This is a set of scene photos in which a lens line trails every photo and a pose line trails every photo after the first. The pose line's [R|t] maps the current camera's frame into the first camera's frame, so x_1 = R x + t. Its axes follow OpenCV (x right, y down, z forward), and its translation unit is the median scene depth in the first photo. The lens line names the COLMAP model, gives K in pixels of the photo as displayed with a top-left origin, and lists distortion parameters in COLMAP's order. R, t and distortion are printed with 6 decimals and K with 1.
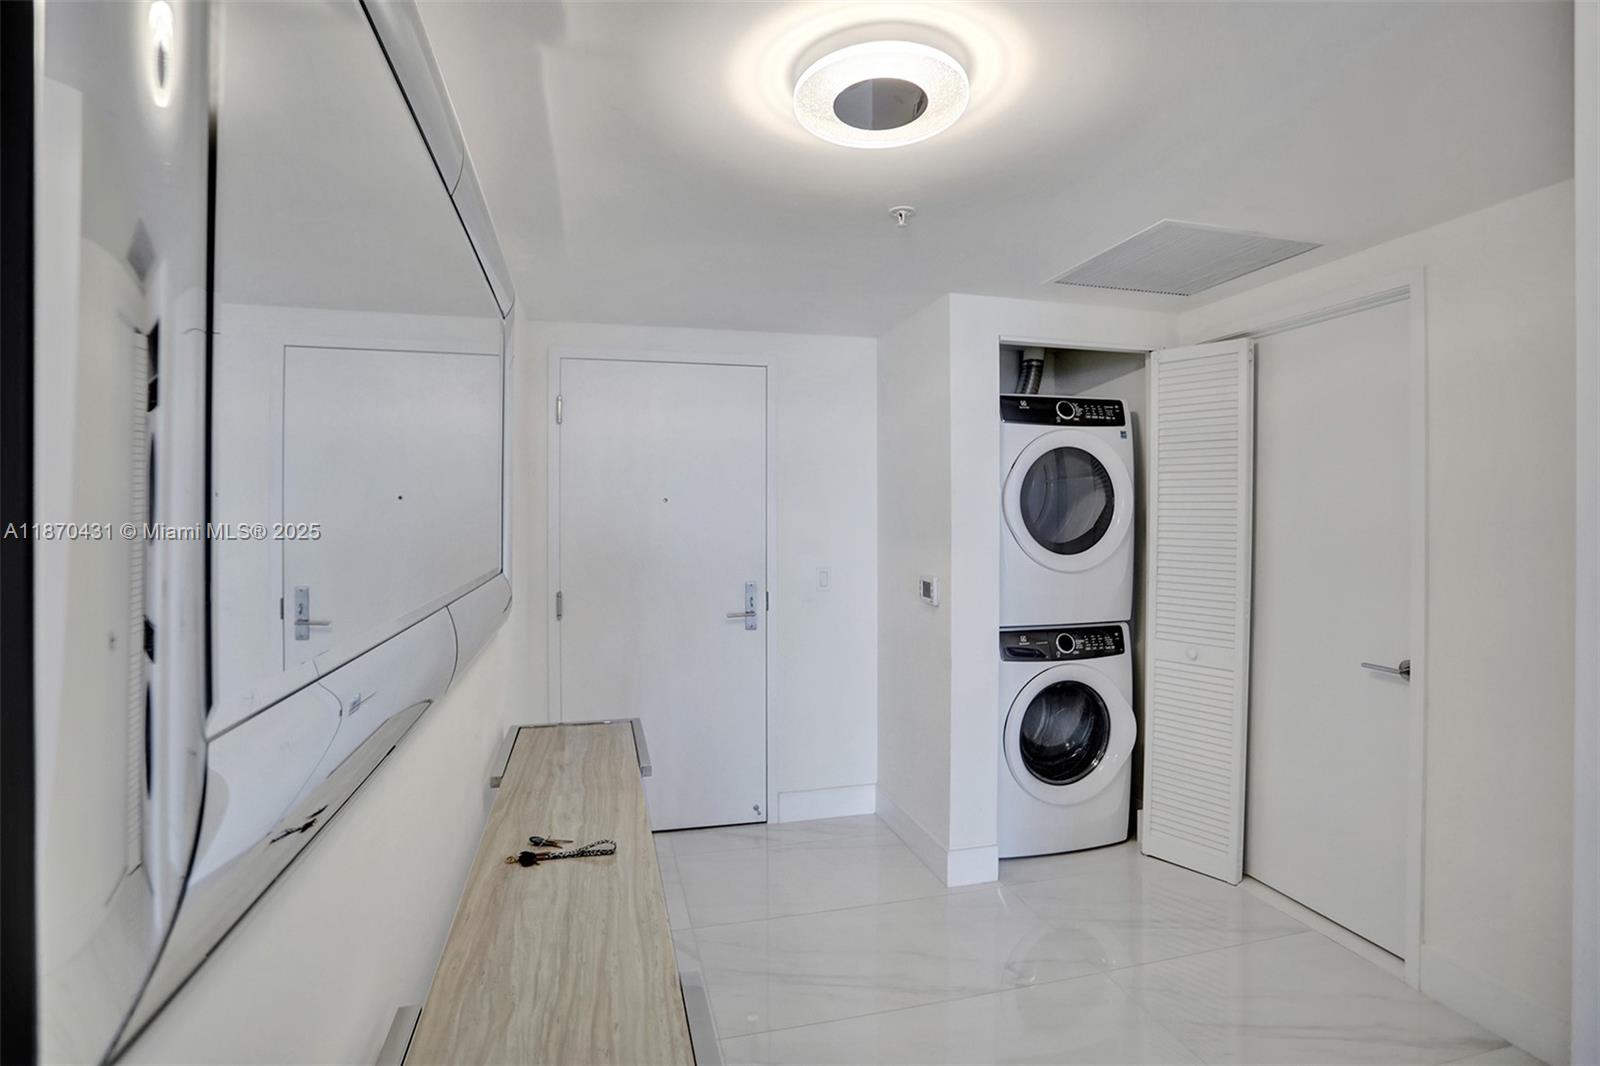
lens RADIAL K [[814.6, 0, 800.0], [0, 814.6, 538.7], [0, 0, 1]] dist [-0.088120, 0.057242]
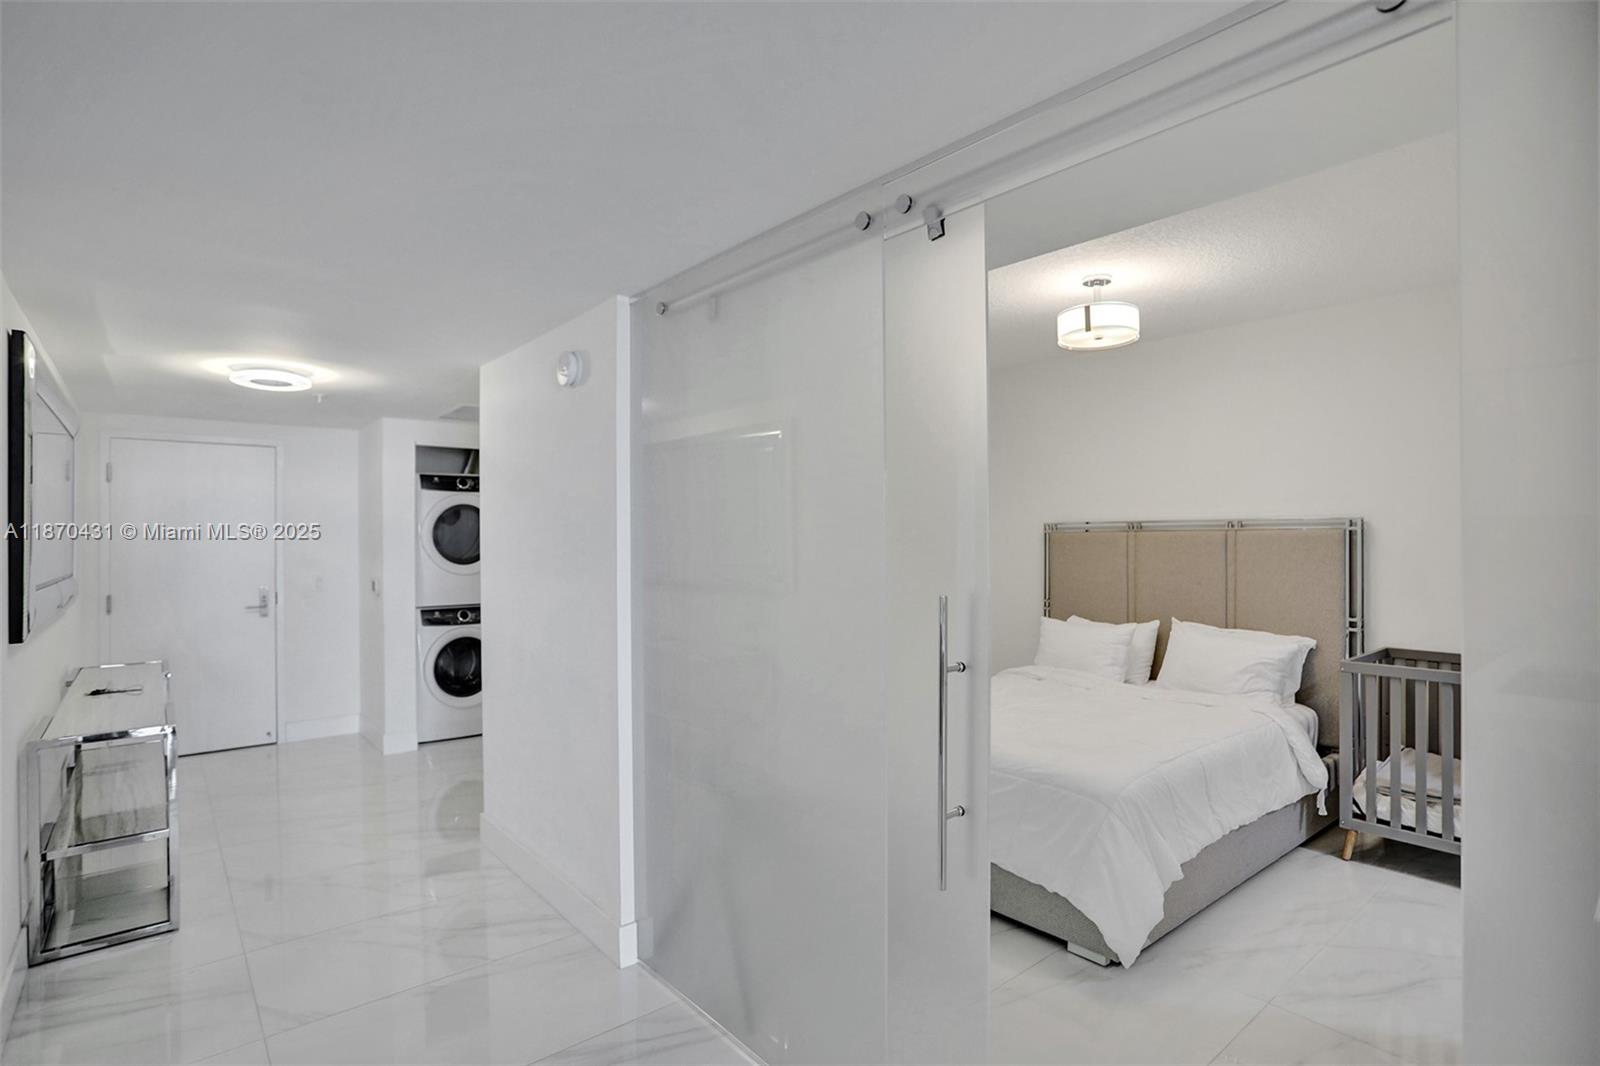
lens RADIAL K [[814.6, 0, 800.0], [0, 814.6, 538.7], [0, 0, 1]] dist [-0.088120, 0.057242]
pose [[0.904235, -0.002690, 0.427027, 0.247091], [0.013768, 0.999644, -0.022856, 0.013056], [-0.426814, 0.026547, 0.903950, -0.903537]]
